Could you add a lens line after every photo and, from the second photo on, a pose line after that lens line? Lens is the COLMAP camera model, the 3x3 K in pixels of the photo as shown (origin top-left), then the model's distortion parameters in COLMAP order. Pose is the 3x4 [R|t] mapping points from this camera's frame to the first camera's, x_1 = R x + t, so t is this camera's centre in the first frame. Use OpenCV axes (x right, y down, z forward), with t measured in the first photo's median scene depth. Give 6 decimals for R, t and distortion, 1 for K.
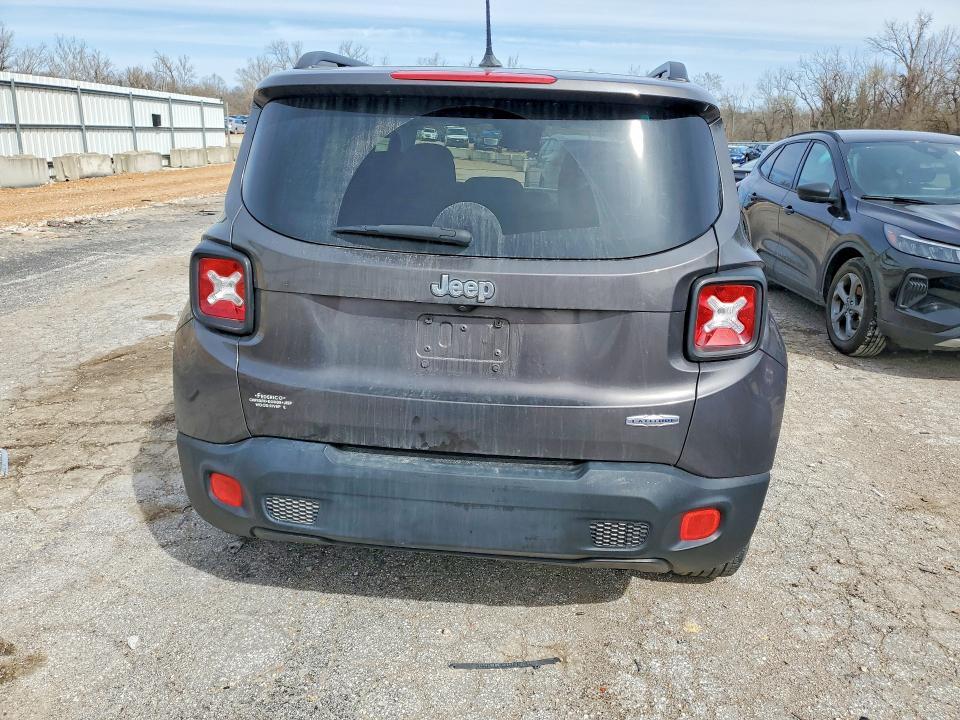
lens RADIAL K [[784.4, 0, 493.4], [0, 784.4, 359.5], [0, 0, 1]] dist [0.072197, -0.072615]
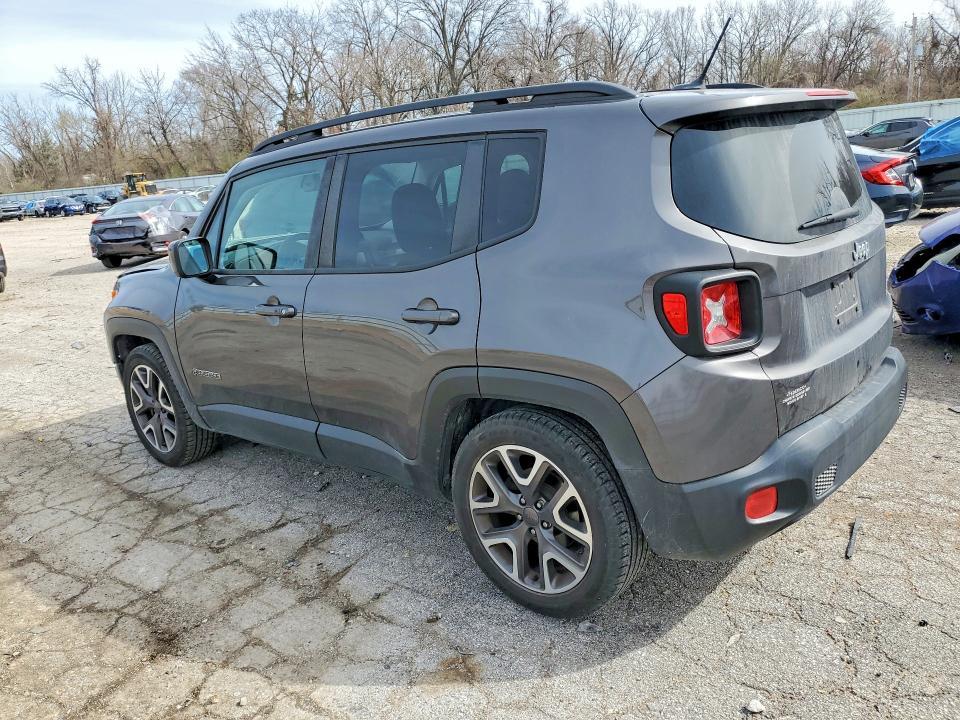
lens RADIAL K [[784.4, 0, 493.4], [0, 784.4, 359.5], [0, 0, 1]] dist [0.072197, -0.072615]
pose [[0.561227, -0.292014, 0.774436, -0.825765], [0.331252, 0.936733, 0.113155, -0.148805], [-0.758483, 0.193028, 0.622450, 0.401821]]
